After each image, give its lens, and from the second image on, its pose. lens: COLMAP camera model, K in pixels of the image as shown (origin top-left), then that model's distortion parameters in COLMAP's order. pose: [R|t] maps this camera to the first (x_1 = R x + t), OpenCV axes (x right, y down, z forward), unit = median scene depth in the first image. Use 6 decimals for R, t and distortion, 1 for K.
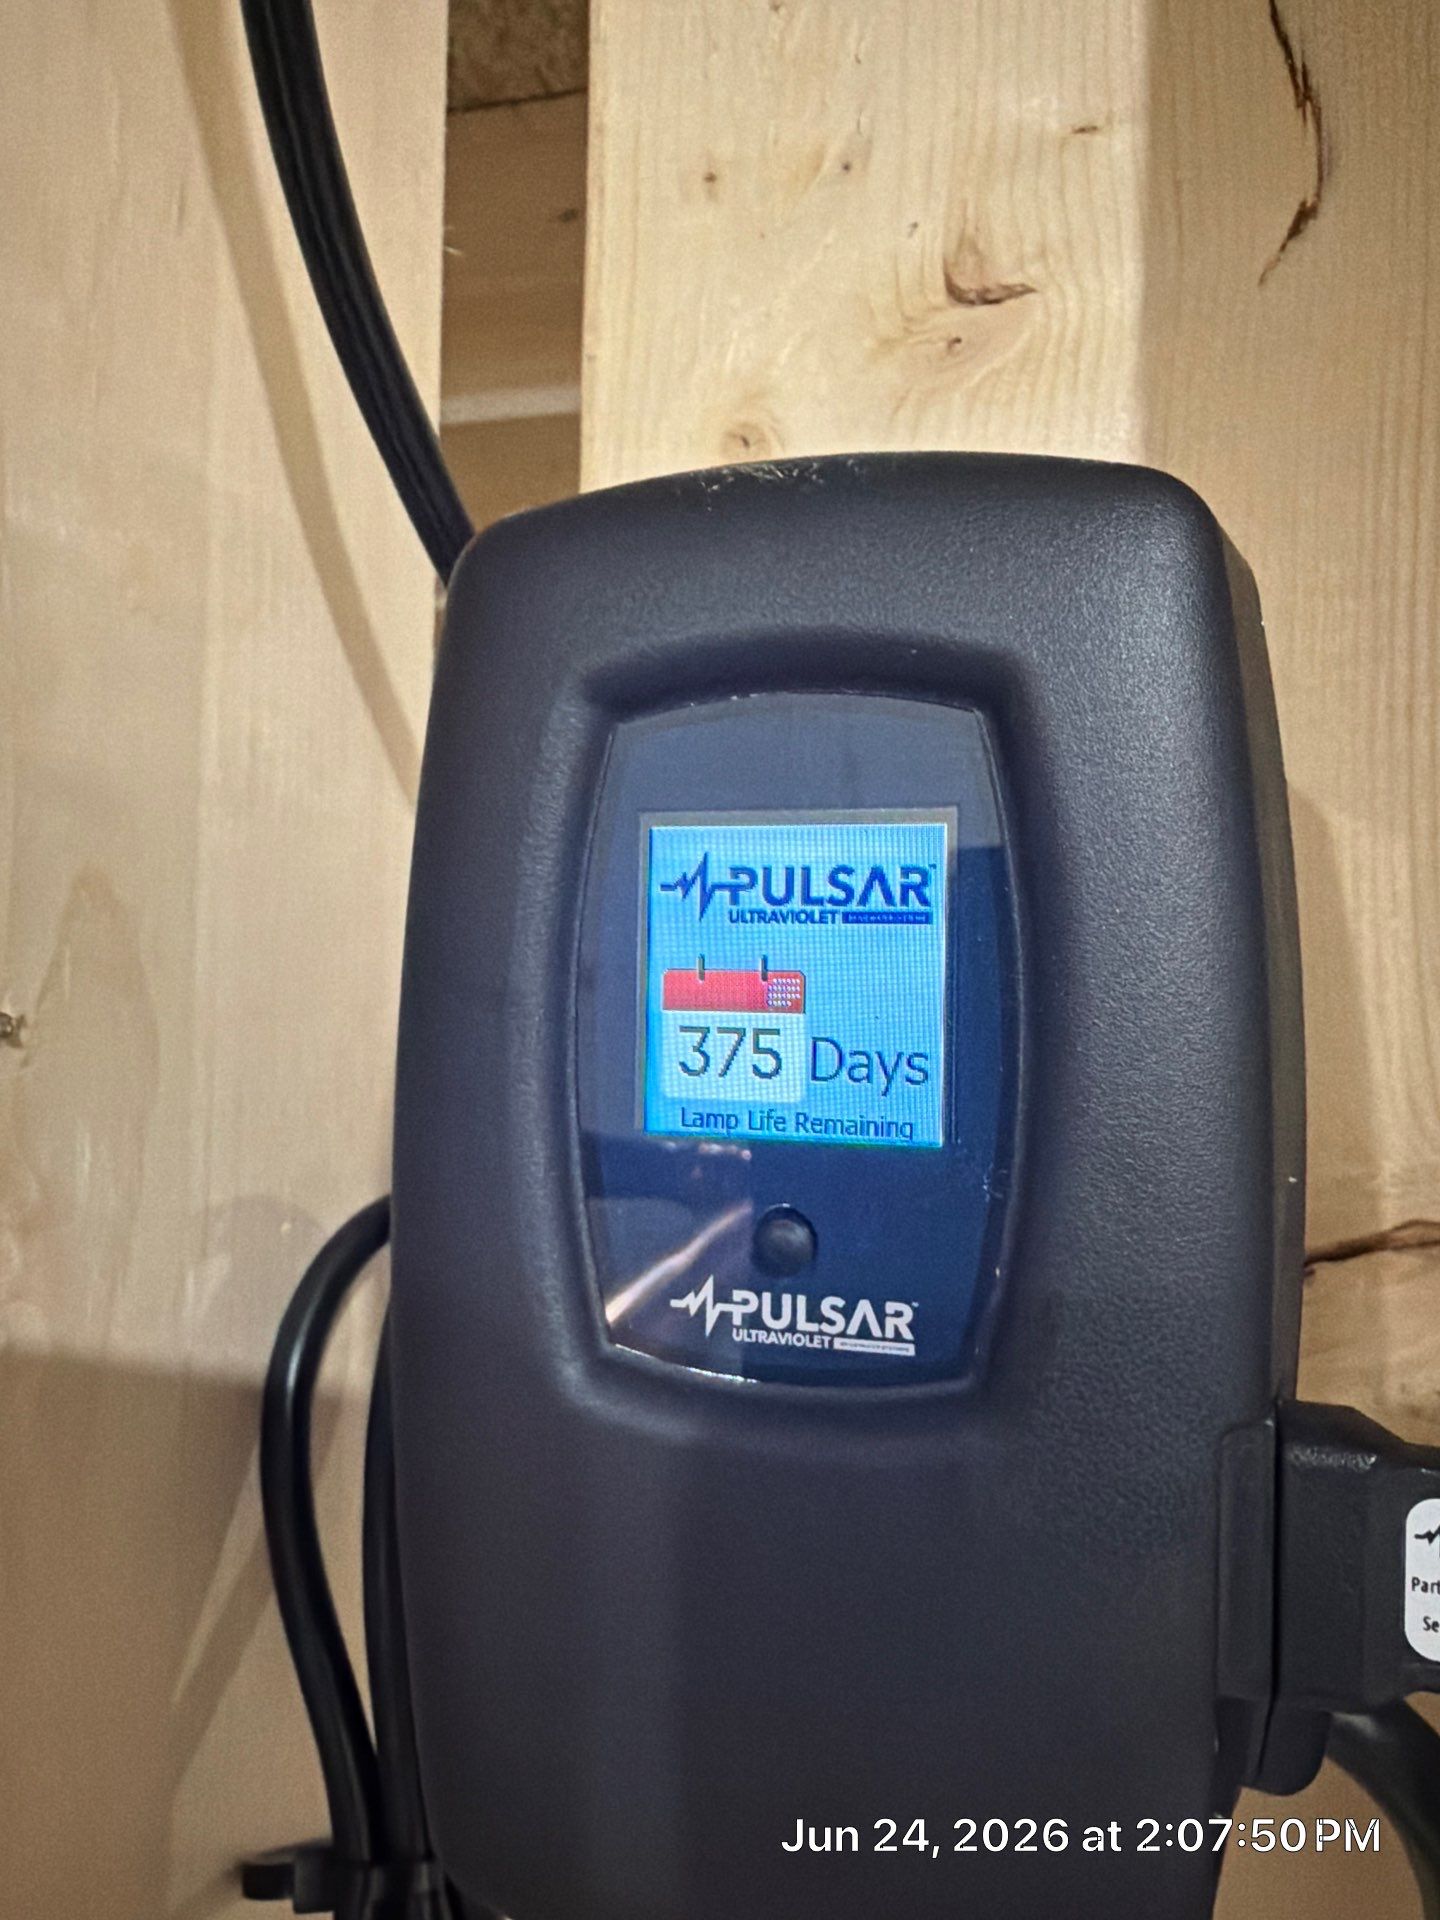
lens RADIAL K [[1377.1, 0, 720.0], [0, 1377.1, 960.0], [0, 0, 1]] dist [-0.000752, -0.036304]
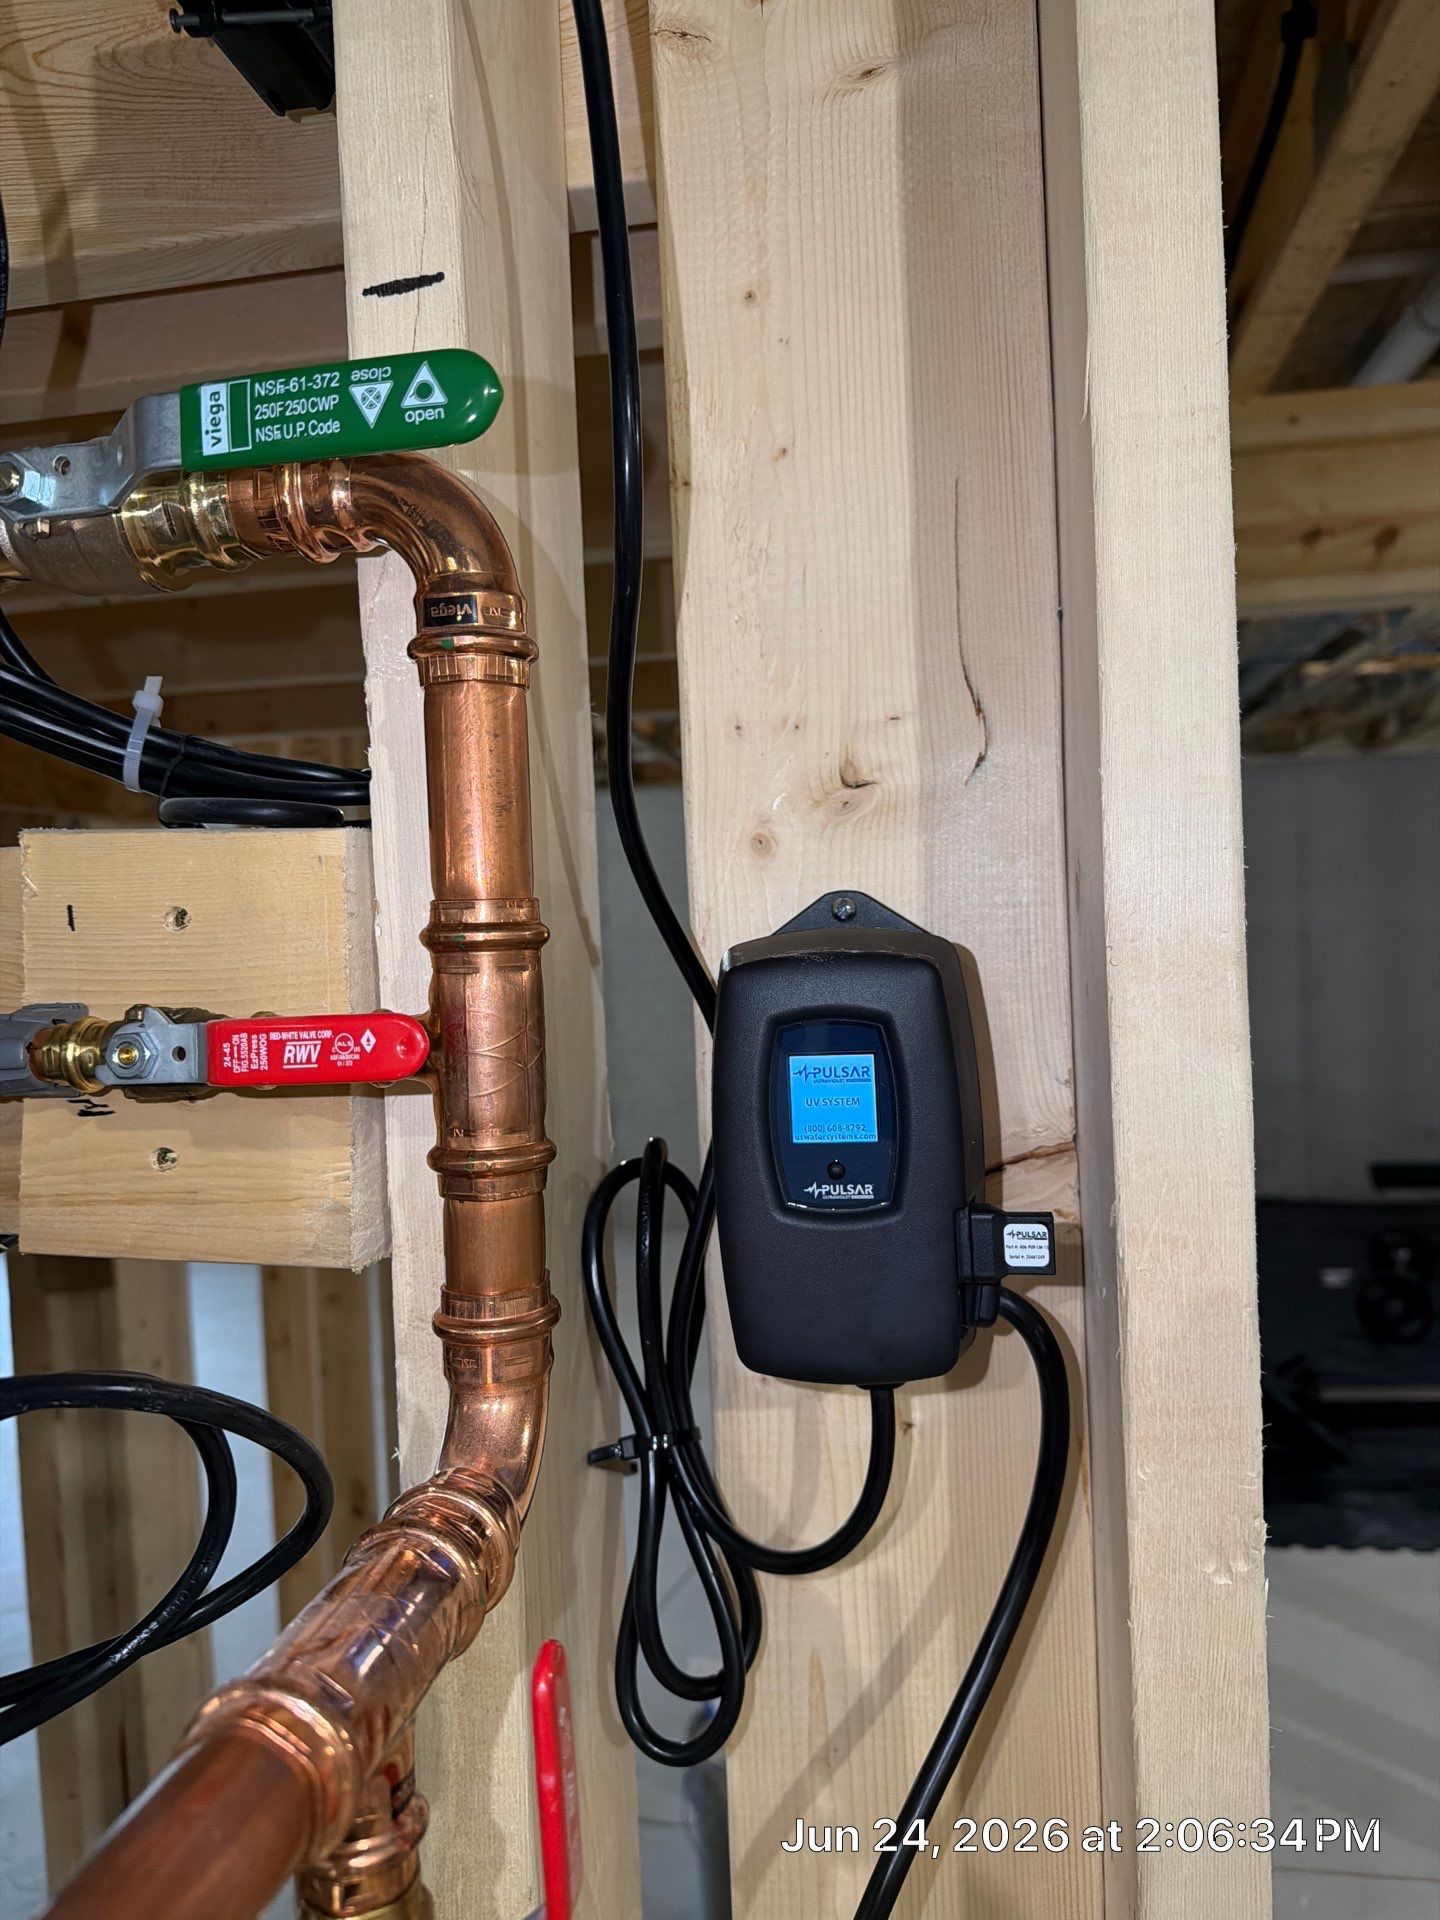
lens RADIAL K [[1370.3, 0, 720.0], [0, 1370.3, 960.0], [0, 0, 1]] dist [-0.000784, -0.082943]
pose [[0.991101, -0.065606, 0.115821, -0.358530], [0.061766, 0.997425, 0.036448, -0.281220], [-0.117914, -0.028970, 0.992601, -1.424618]]
